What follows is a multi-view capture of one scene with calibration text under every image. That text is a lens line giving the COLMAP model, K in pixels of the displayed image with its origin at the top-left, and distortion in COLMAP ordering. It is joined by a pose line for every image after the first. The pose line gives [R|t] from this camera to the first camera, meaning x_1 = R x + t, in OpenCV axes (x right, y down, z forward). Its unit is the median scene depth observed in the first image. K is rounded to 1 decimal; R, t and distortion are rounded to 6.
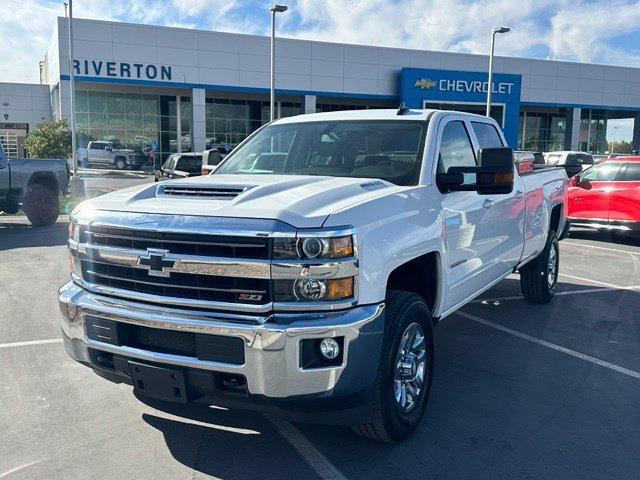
lens RADIAL K [[649.2, 0, 316.1], [0, 649.2, 236.4], [0, 0, 1]] dist [0.177540, -0.372547]
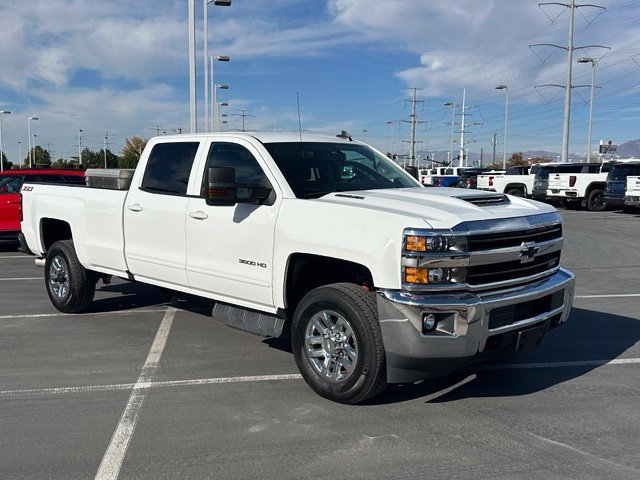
lens RADIAL K [[649.2, 0, 316.1], [0, 649.2, 236.4], [0, 0, 1]] dist [0.177540, -0.372547]
pose [[0.276071, -0.099171, 0.956007, -1.613224], [0.114206, 0.991000, 0.069821, -0.133988], [-0.954328, 0.089907, 0.284913, 0.987656]]
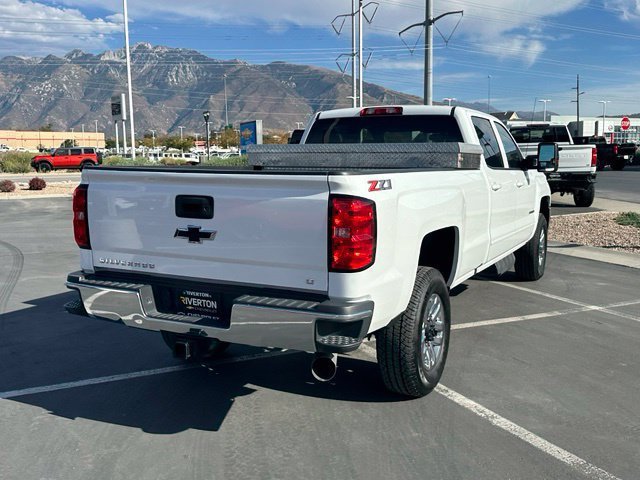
lens RADIAL K [[649.2, 0, 316.1], [0, 649.2, 236.4], [0, 0, 1]] dist [0.177540, -0.372547]
pose [[-0.999655, 0.000880, -0.026235, 0.515930], [-0.005446, 0.970739, 0.240075, -0.417609], [0.025679, 0.240135, -0.970400, 3.622663]]
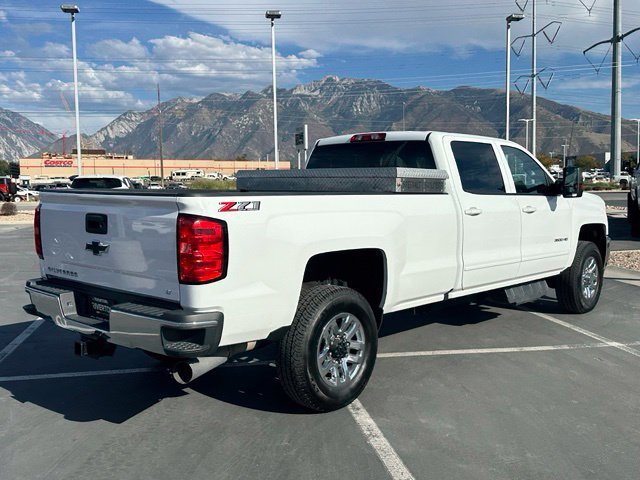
lens RADIAL K [[649.2, 0, 316.1], [0, 649.2, 236.4], [0, 0, 1]] dist [0.177540, -0.372547]
pose [[-0.970628, -0.020780, 0.239685, 0.005718], [0.028027, 0.979713, 0.198435, -0.418000], [-0.238946, 0.199324, -0.950355, 3.651738]]
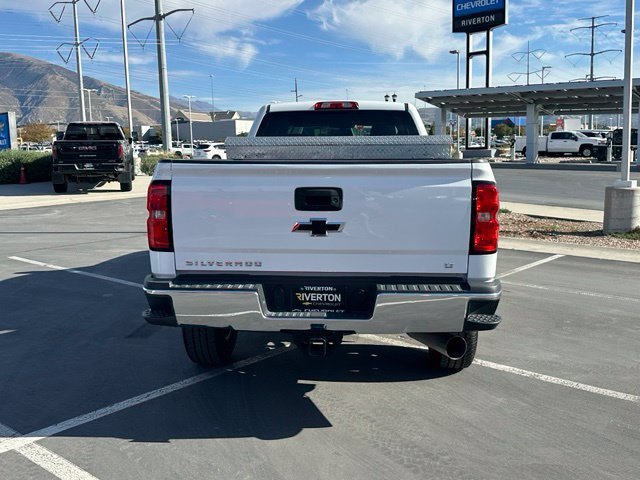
lens RADIAL K [[649.2, 0, 316.1], [0, 649.2, 236.4], [0, 0, 1]] dist [0.177540, -0.372547]
pose [[-0.908428, 0.056818, -0.414163, 1.104277], [-0.045689, 0.971292, 0.233463, -0.391655], [0.415538, 0.231006, -0.879752, 3.496840]]
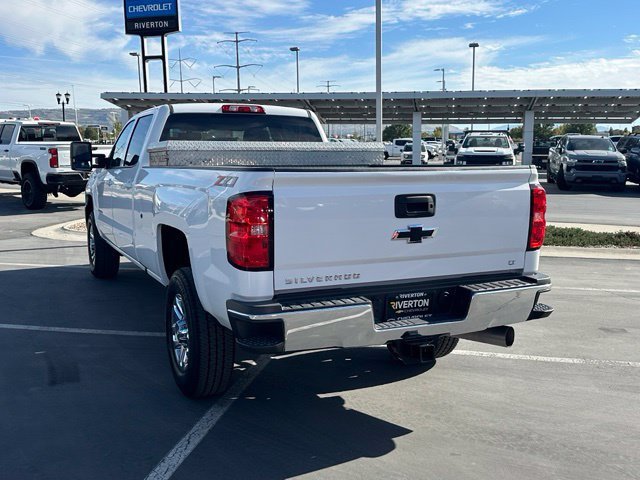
lens RADIAL K [[649.2, 0, 316.1], [0, 649.2, 236.4], [0, 0, 1]] dist [0.177540, -0.372547]
pose [[-0.591452, 0.099377, -0.800193, 1.585017], [-0.094993, 0.976878, 0.191534, -0.346323], [0.800725, 0.189296, -0.568337, 3.062021]]
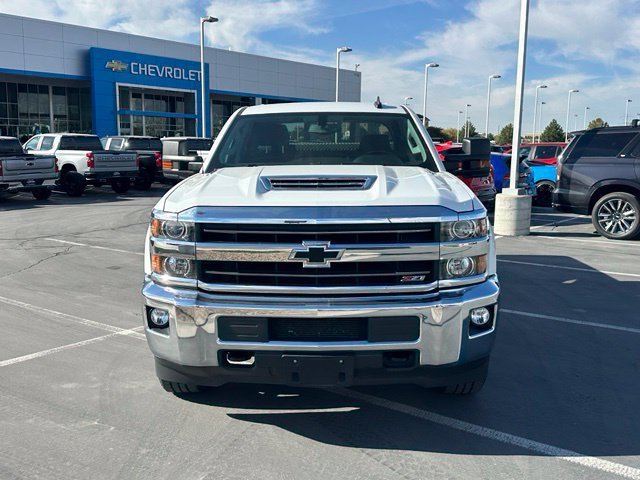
lens RADIAL K [[649.2, 0, 316.1], [0, 649.2, 236.4], [0, 0, 1]] dist [0.177540, -0.372547]
pose [[0.886554, -0.069454, 0.457381, -0.675412], [0.059388, 0.997572, 0.036370, -0.024085], [-0.458797, -0.005081, 0.888527, 0.095086]]
